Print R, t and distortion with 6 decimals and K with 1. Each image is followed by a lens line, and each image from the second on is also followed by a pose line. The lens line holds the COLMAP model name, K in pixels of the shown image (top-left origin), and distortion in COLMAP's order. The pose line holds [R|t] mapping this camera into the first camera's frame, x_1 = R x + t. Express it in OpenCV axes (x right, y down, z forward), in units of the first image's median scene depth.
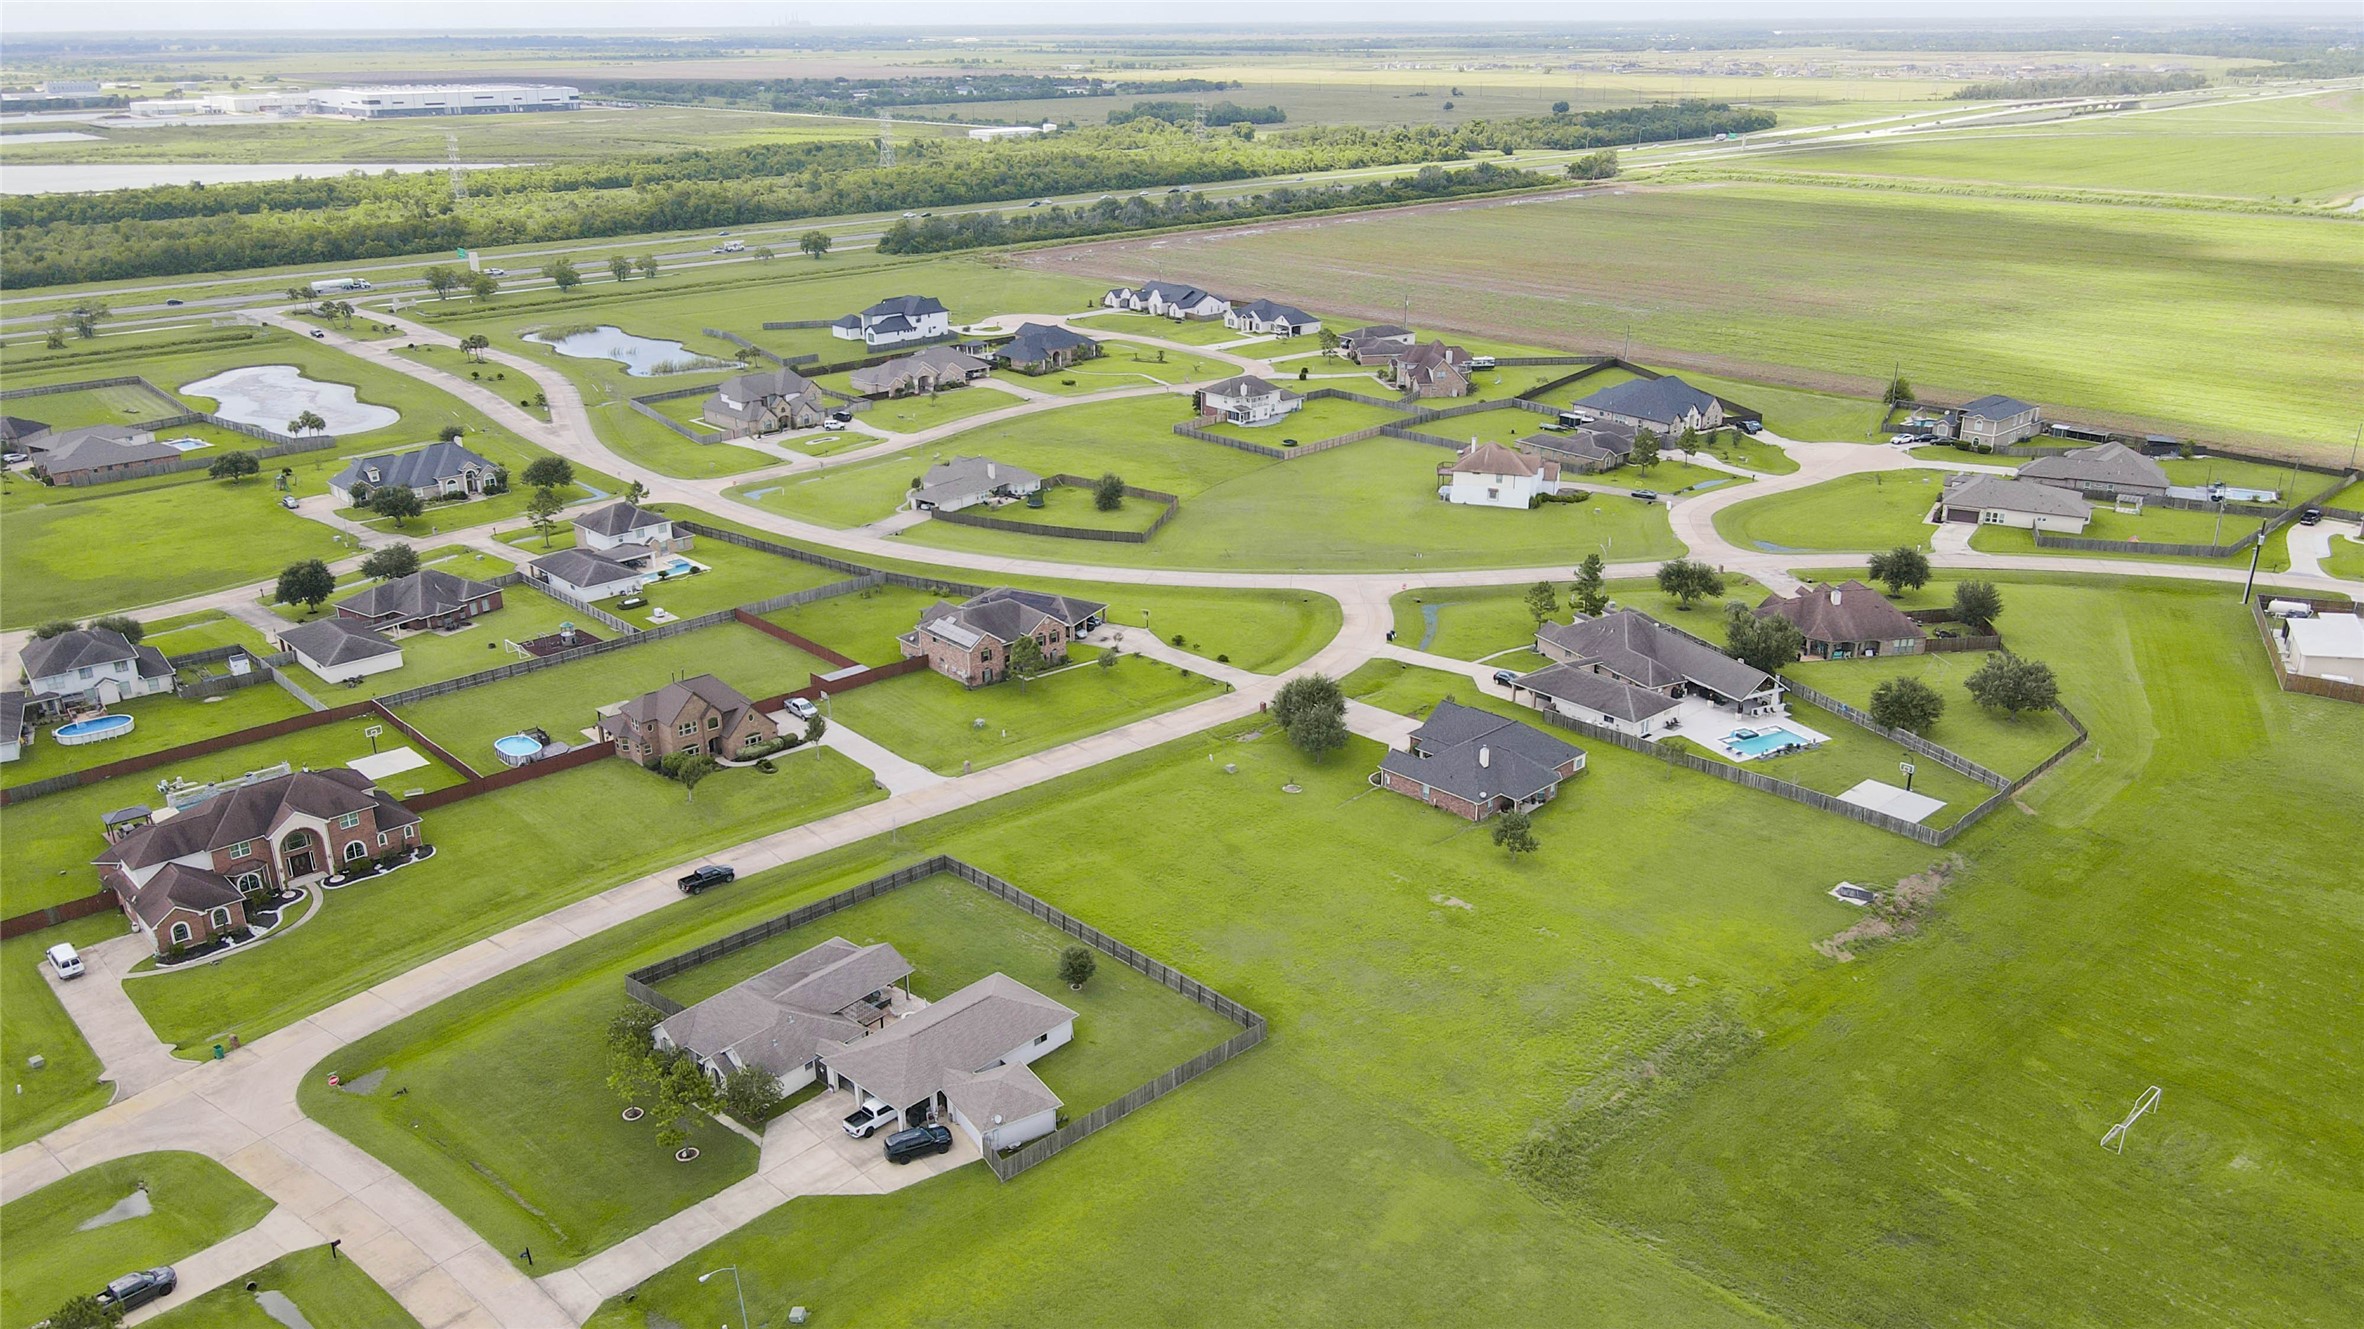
lens RADIAL K [[1765.4, 0, 1180.8], [0, 1765.4, 653.1], [0, 0, 1]] dist [-0.011189, 0.039656]
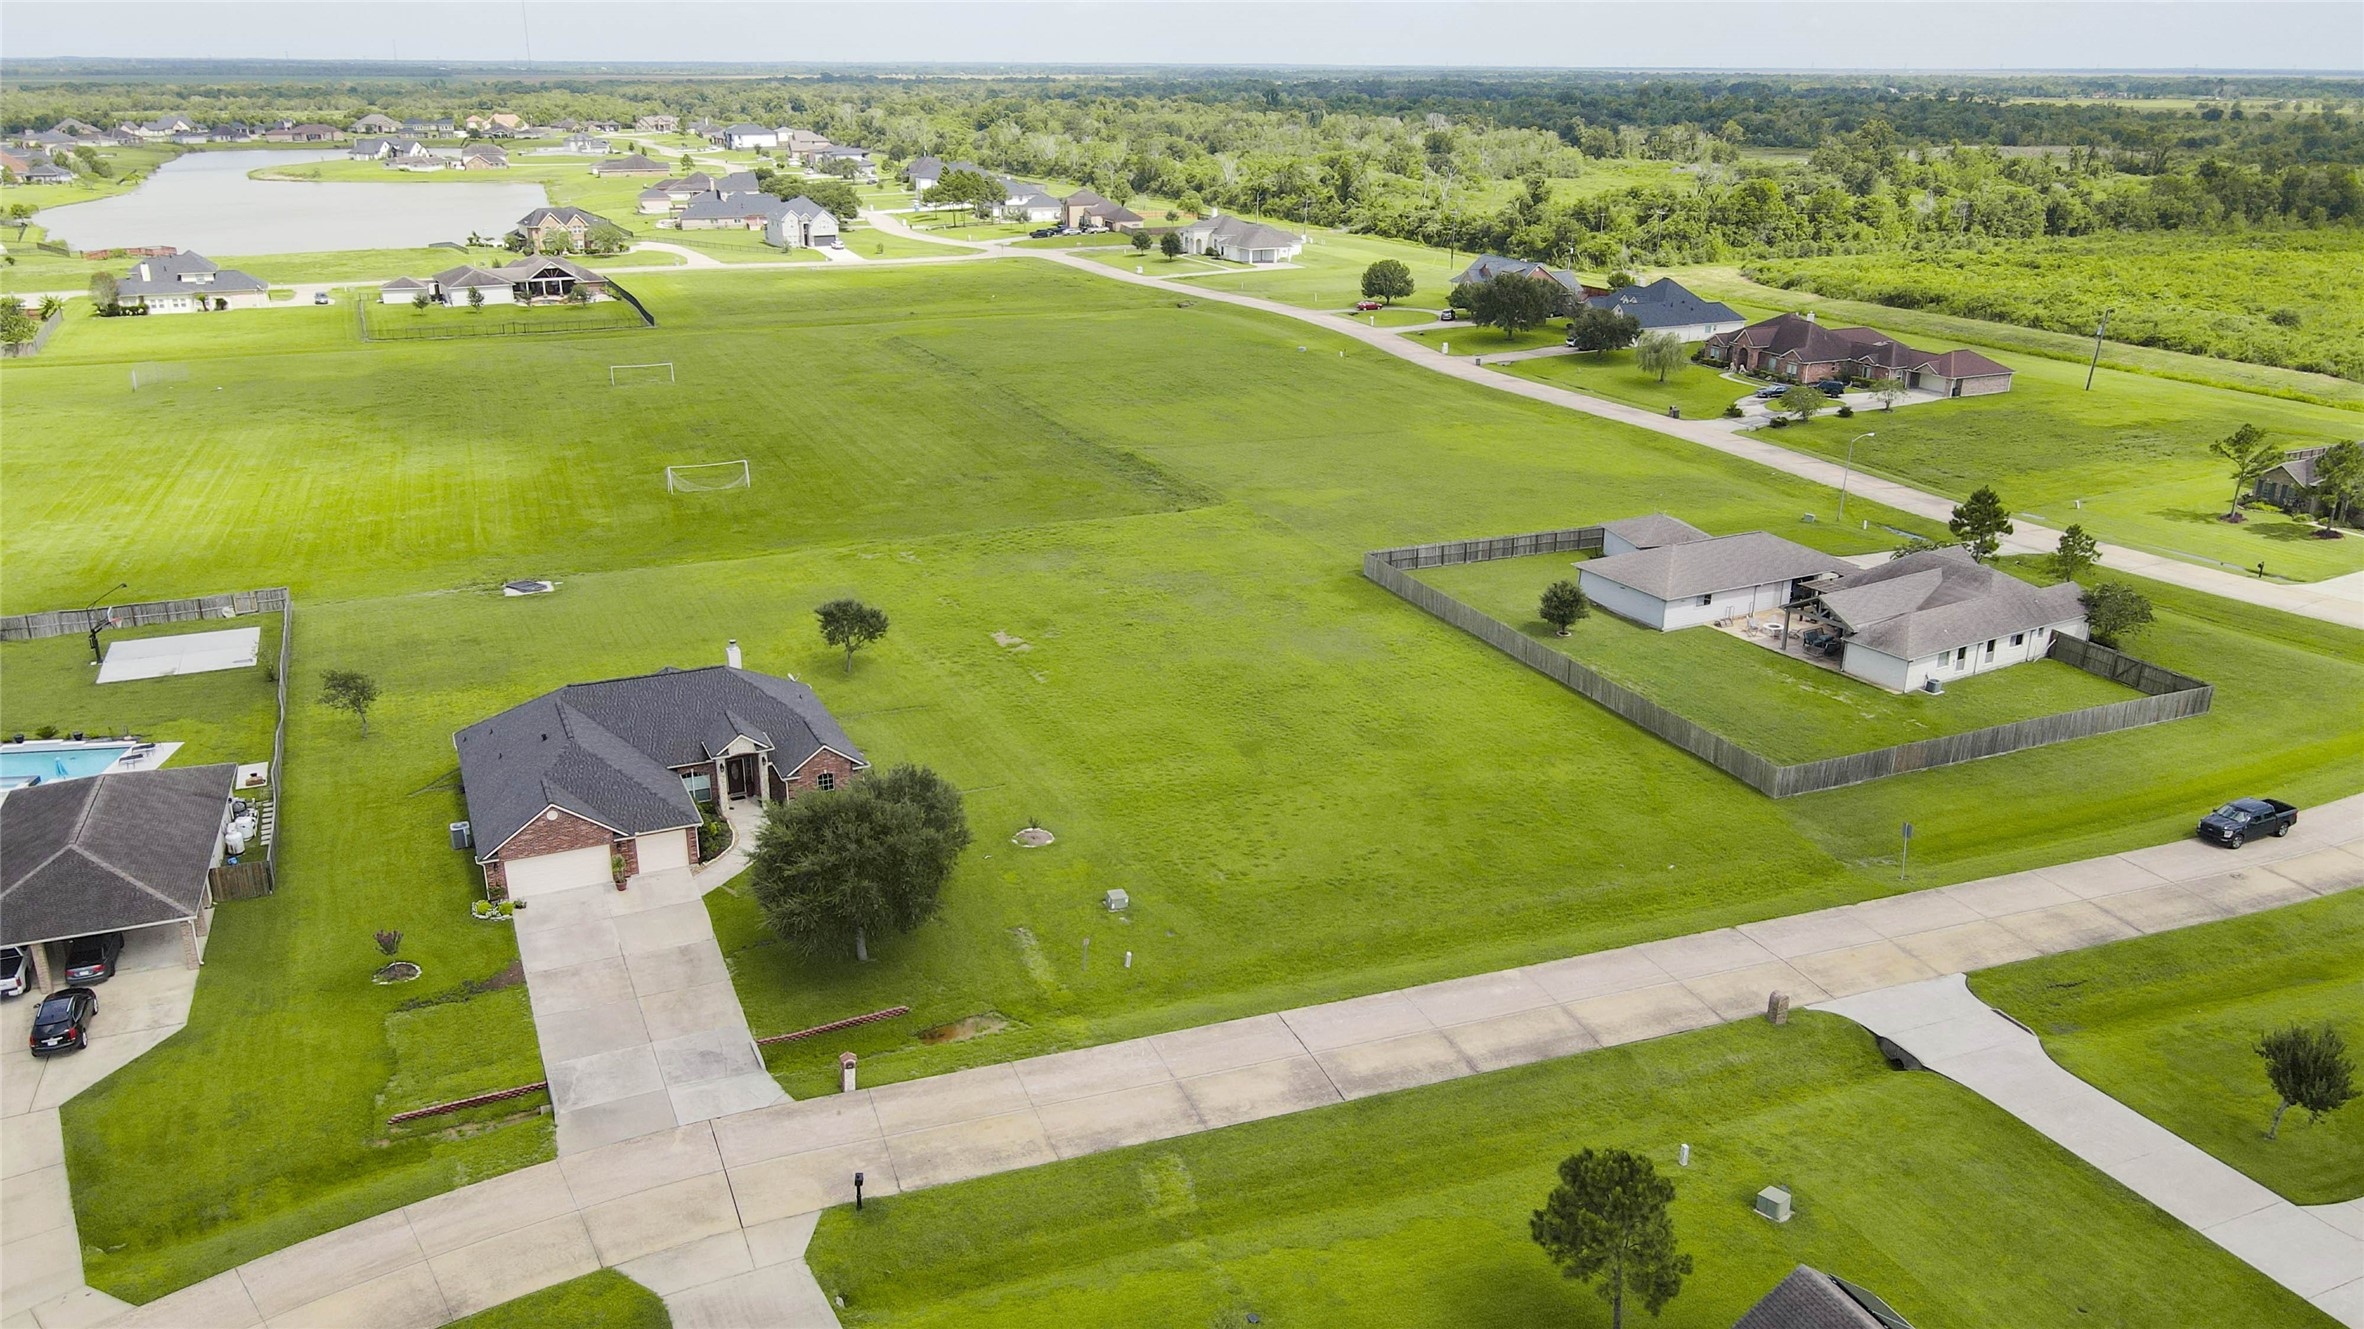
lens RADIAL K [[1766.7, 0, 1183.4], [0, 1766.7, 648.8], [0, 0, 1]] dist [-0.010054, 0.039042]
pose [[-0.946247, -0.100786, 0.307342, -0.081643], [0.111502, 0.790321, 0.602462, -0.173523], [-0.303618, 0.604347, -0.736601, 0.945845]]
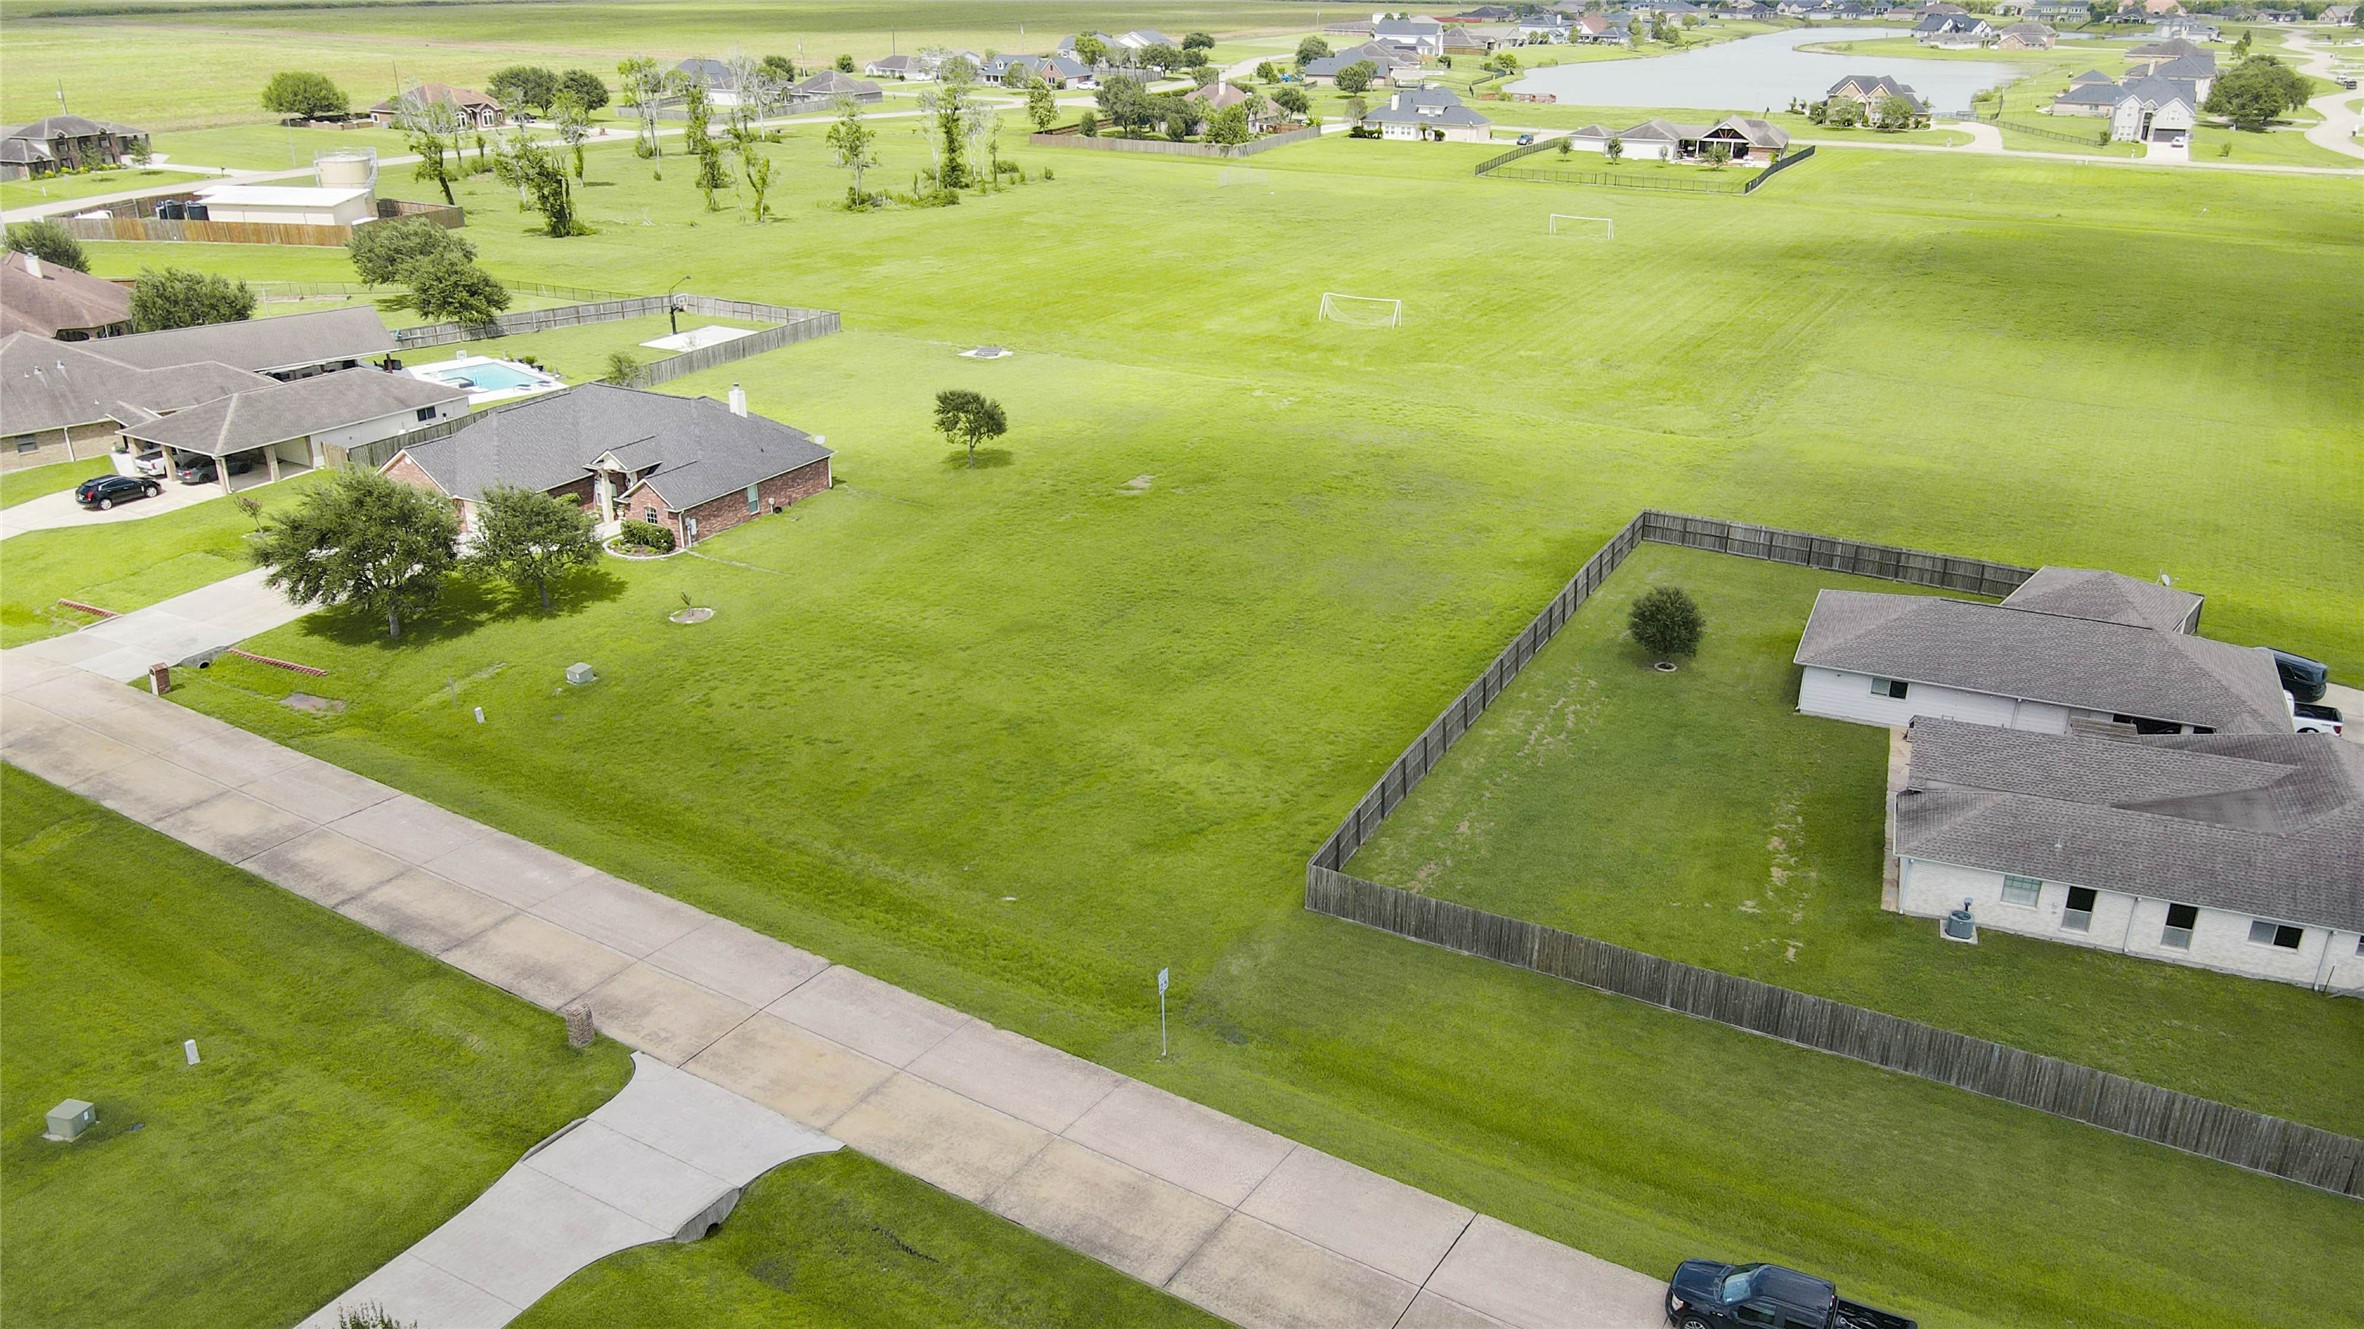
lens RADIAL K [[1761.4, 0, 1182.0], [0, 1761.4, 664.5], [0, 0, 1]] dist [-0.009248, 0.036040]
pose [[-0.315162, -0.356199, 0.879656, -0.276548], [0.319815, 0.832815, 0.451815, -0.056193], [-0.893527, 0.423722, -0.148554, 0.697925]]
